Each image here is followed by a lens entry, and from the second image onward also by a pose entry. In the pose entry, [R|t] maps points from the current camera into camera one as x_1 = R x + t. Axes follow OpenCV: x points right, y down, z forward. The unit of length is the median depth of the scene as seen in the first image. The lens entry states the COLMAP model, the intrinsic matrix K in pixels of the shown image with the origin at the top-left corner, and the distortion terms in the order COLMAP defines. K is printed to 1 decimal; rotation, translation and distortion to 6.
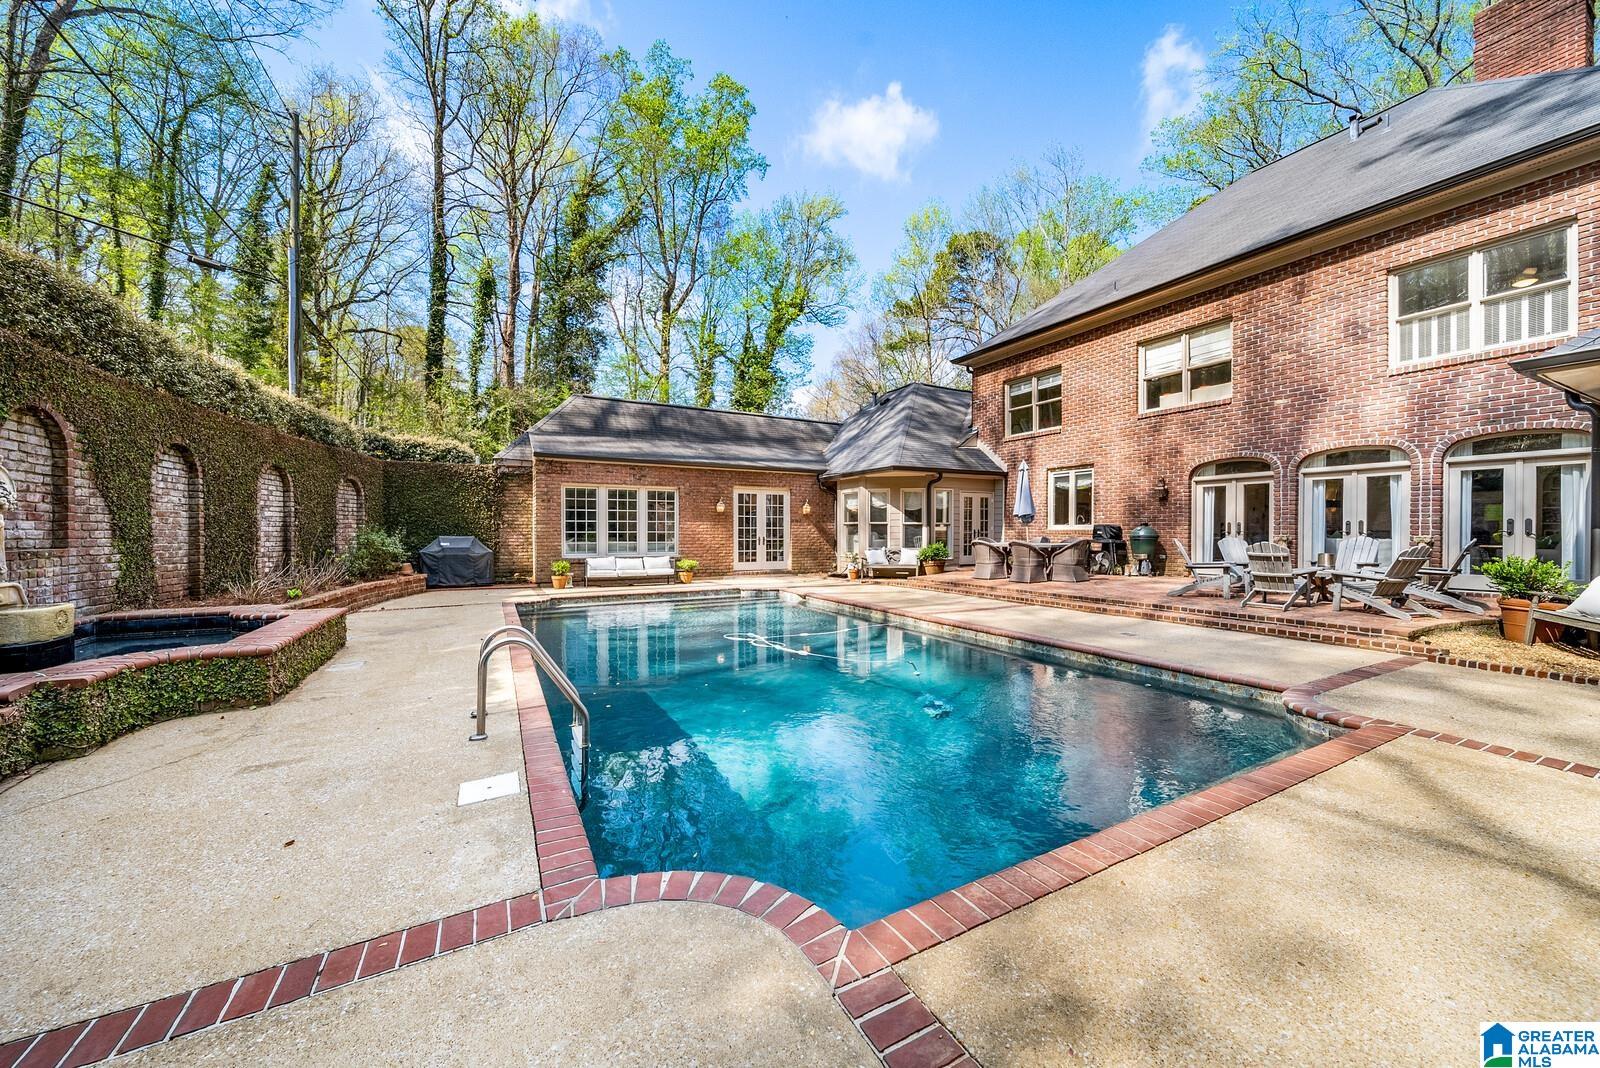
lens RADIAL K [[569.6, 0, 808.5], [0, 569.6, 539.0], [0, 0, 1]] dist [-0.005149, -0.000839]
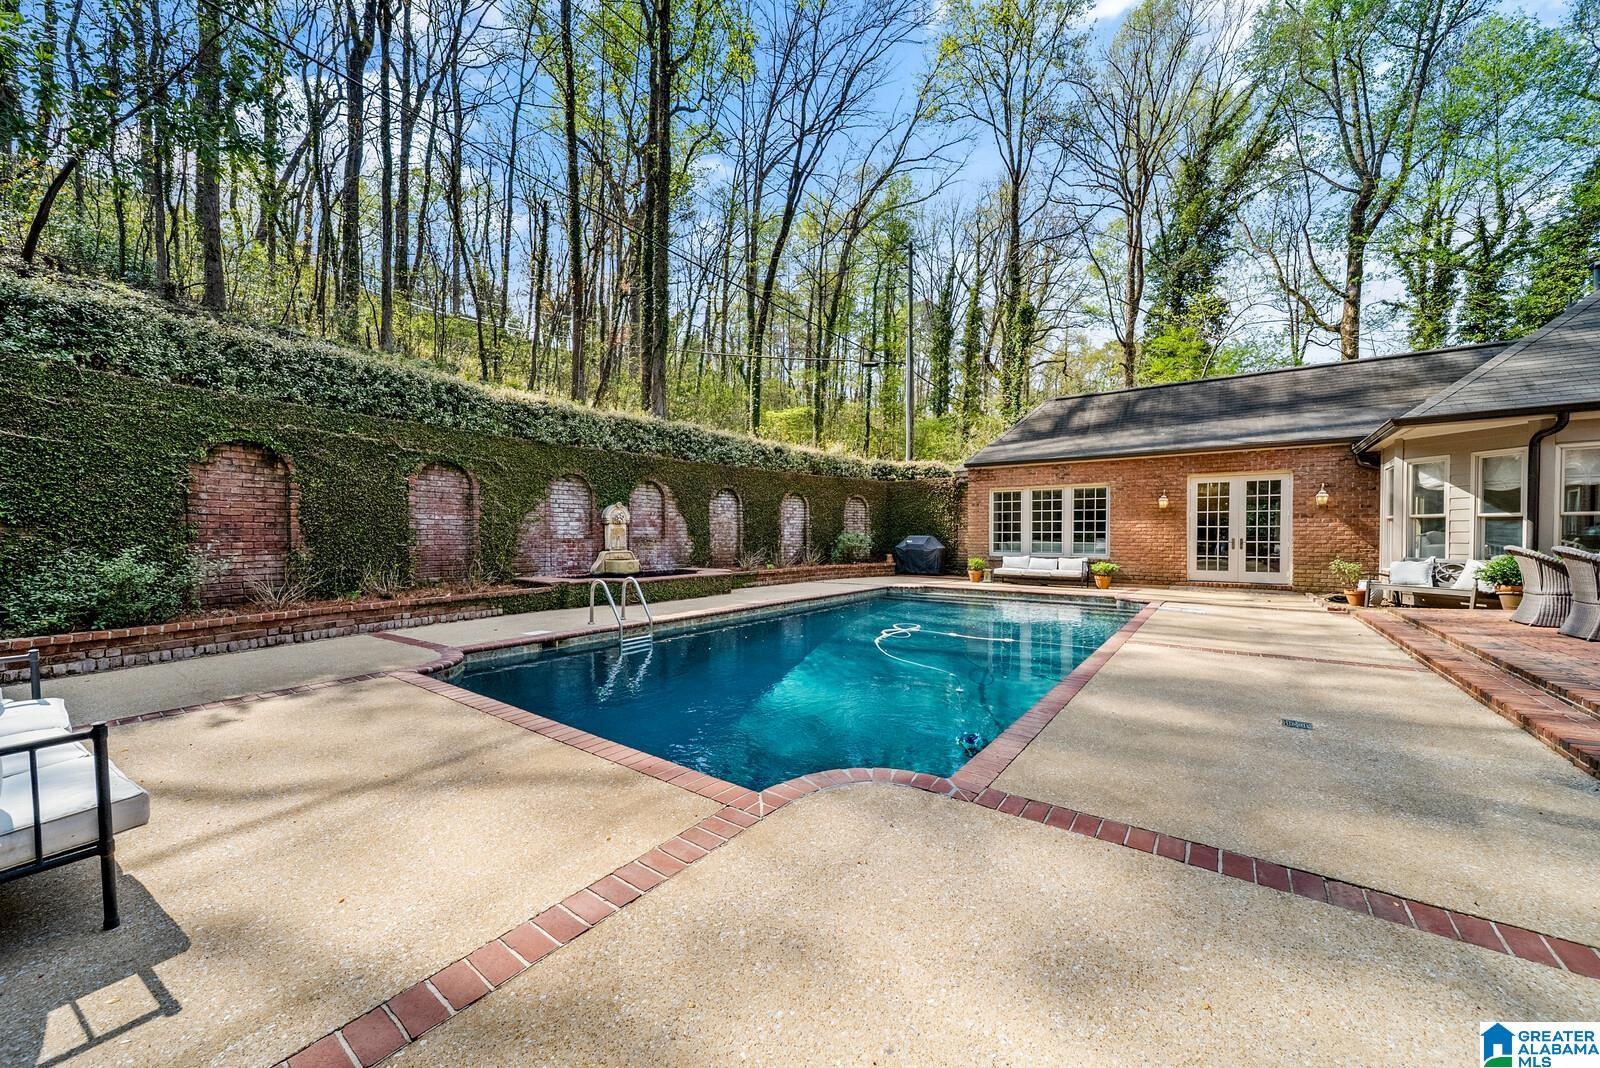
lens RADIAL K [[588.0, 0, 814.6], [0, 588.0, 535.6], [0, 0, 1]] dist [-0.004553, -0.000797]
pose [[0.419716, 0.003568, -0.907649, 0.473049], [-0.011641, 0.999931, -0.001453, 0.000322], [0.907581, 0.011175, 0.419728, 0.208297]]
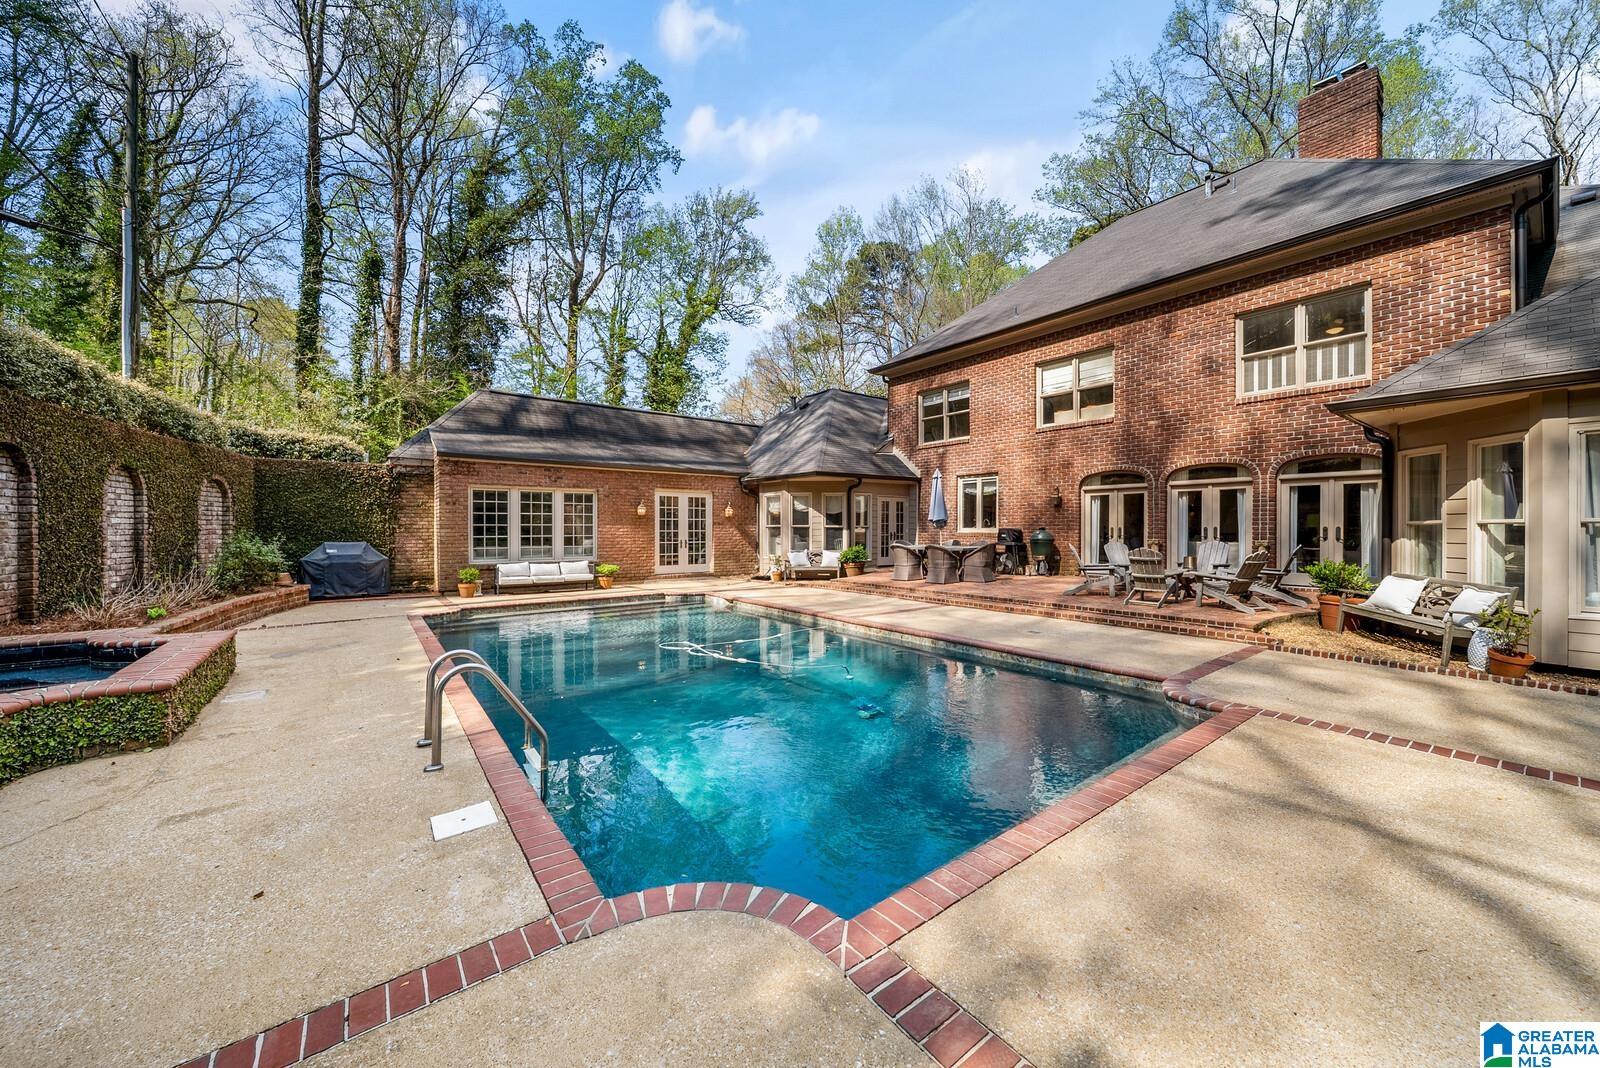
lens RADIAL K [[569.6, 0, 811.4], [0, 569.6, 534.6], [0, 0, 1]] dist [-0.005149, -0.000839]
pose [[0.987385, -0.002205, 0.158321, -0.023714], [0.002655, 0.999993, -0.002634, -0.012054], [-0.158314, 0.003021, 0.987384, -0.016946]]
